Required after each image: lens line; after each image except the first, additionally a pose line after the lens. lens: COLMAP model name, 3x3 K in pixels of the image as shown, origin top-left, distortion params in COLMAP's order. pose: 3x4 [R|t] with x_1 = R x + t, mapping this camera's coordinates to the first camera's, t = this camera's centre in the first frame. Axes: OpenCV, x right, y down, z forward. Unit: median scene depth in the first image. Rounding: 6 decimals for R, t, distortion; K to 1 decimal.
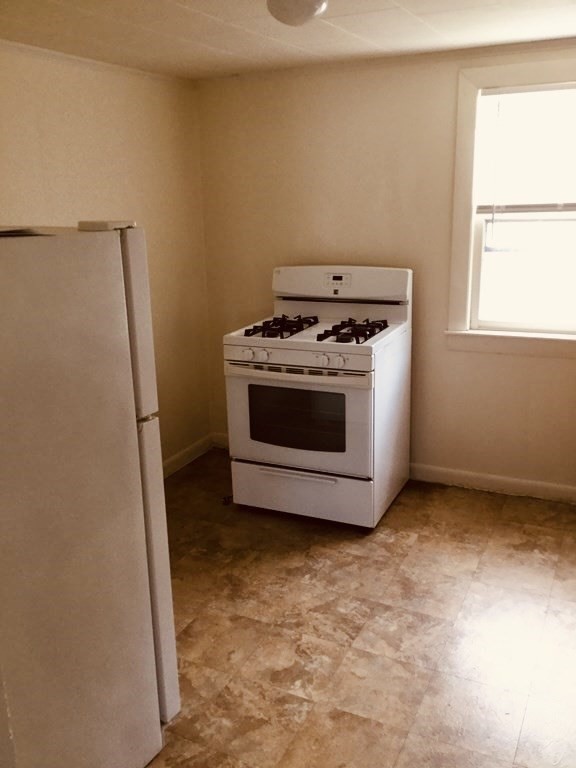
lens RADIAL K [[678.3, 0, 288.0], [0, 678.3, 384.0], [0, 0, 1]] dist [0.017597, -0.010831]
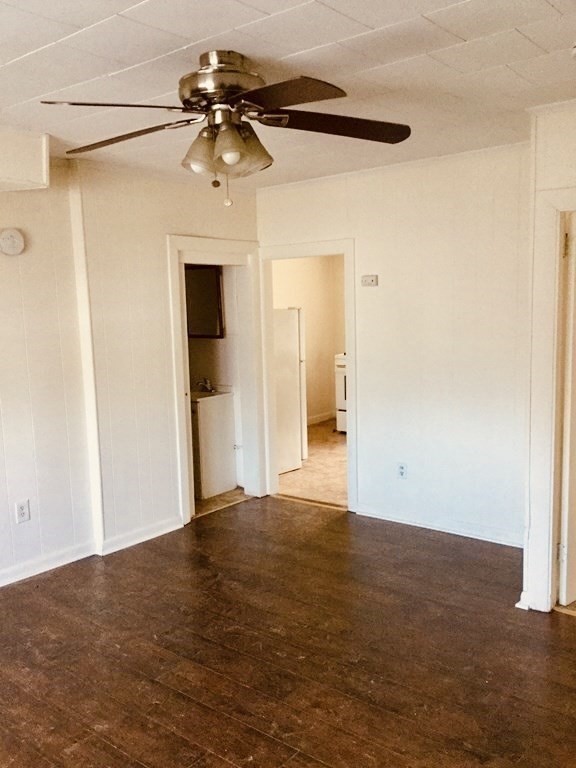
lens RADIAL K [[678.3, 0, 288.0], [0, 678.3, 384.0], [0, 0, 1]] dist [0.017597, -0.010831]
pose [[0.973902, 0.029951, -0.224986, 0.280013], [-0.057919, 0.991232, -0.118760, 0.318760], [0.219456, 0.128692, 0.967097, -1.305620]]
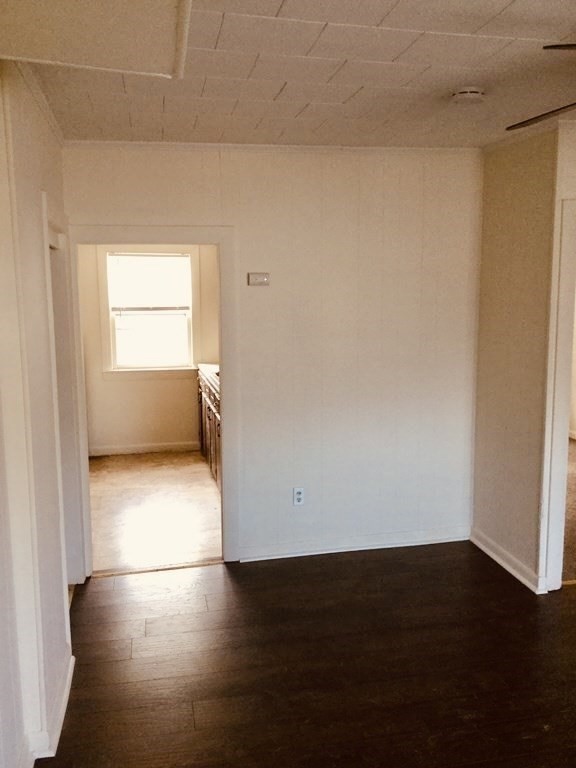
lens RADIAL K [[678.3, 0, 288.0], [0, 678.3, 384.0], [0, 0, 1]] dist [0.017597, -0.010831]
pose [[0.789438, -0.058041, 0.611080, -0.557153], [0.145718, 0.984782, -0.094714, 0.228753], [-0.596283, 0.163817, 0.785882, -0.859561]]
